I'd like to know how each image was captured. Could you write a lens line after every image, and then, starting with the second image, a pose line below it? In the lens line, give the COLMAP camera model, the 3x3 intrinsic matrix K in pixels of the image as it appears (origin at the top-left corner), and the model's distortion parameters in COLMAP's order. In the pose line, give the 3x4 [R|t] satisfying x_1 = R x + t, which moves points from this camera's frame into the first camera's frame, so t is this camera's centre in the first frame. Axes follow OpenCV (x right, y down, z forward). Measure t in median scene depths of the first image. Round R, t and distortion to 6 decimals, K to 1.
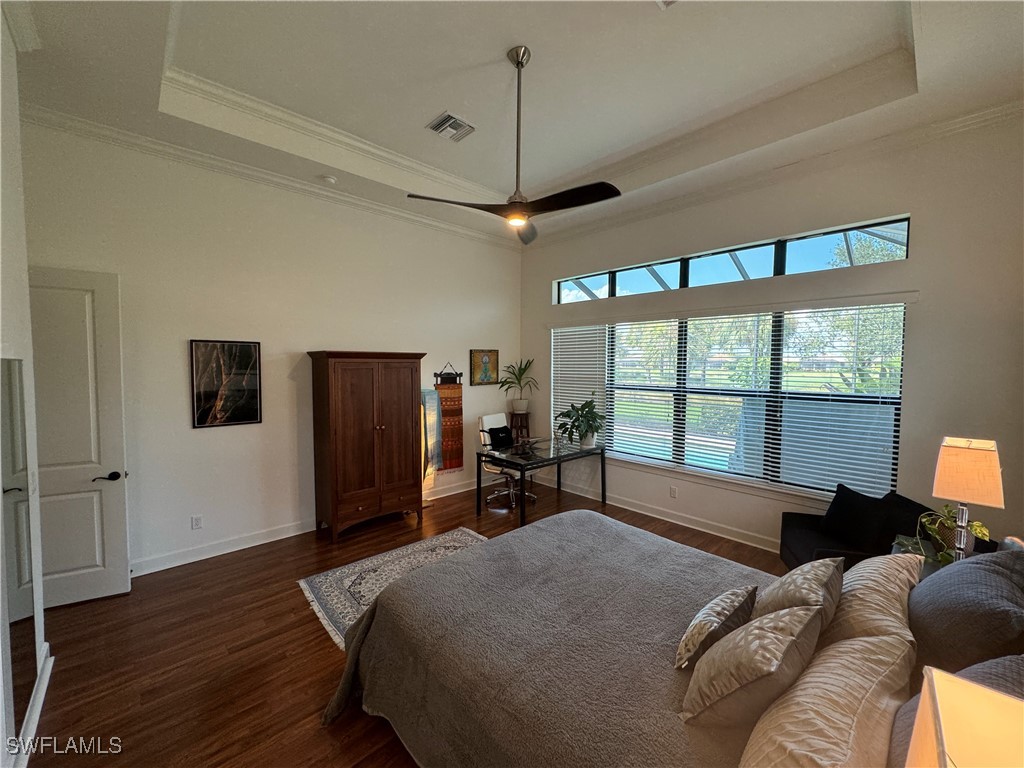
lens RADIAL K [[409.0, 0, 512.0], [0, 409.0, 384.0], [0, 0, 1]] dist [-0.003443, 0.000004]
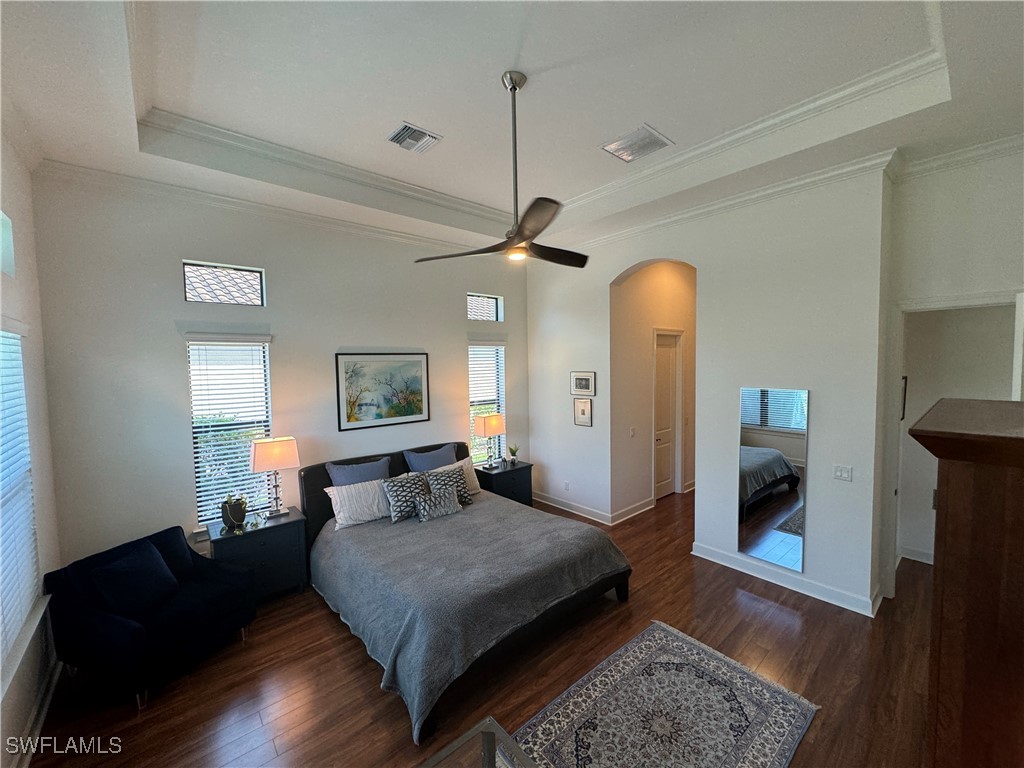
lens RADIAL K [[409.0, 0, 512.0], [0, 409.0, 384.0], [0, 0, 1]] dist [-0.003443, 0.000004]
pose [[-0.998831, 0.005097, 0.048080, -0.011902], [0.009926, 0.994864, 0.100735, -0.125707], [-0.047319, 0.101094, -0.993751, 1.257940]]
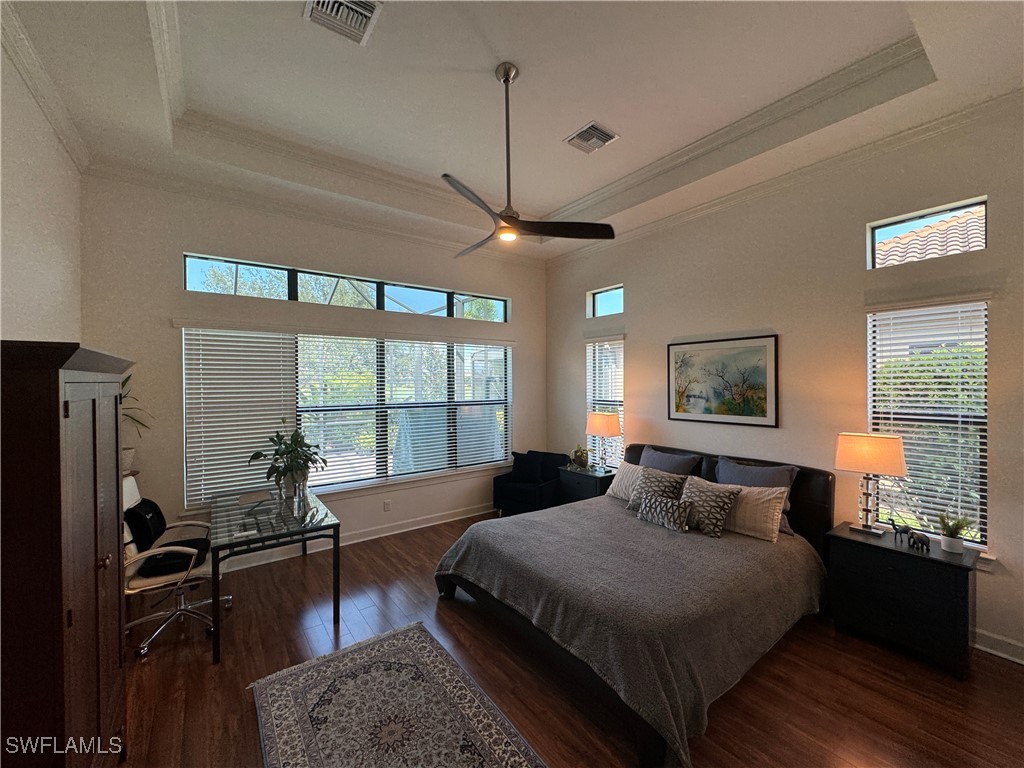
lens RADIAL K [[409.0, 0, 512.0], [0, 409.0, 384.0], [0, 0, 1]] dist [-0.003443, 0.000004]
pose [[0.121136, -0.013889, 0.992539, -0.611402], [0.054504, 0.998487, 0.007320, -0.034245], [-0.991138, 0.053211, 0.121710, 0.568108]]
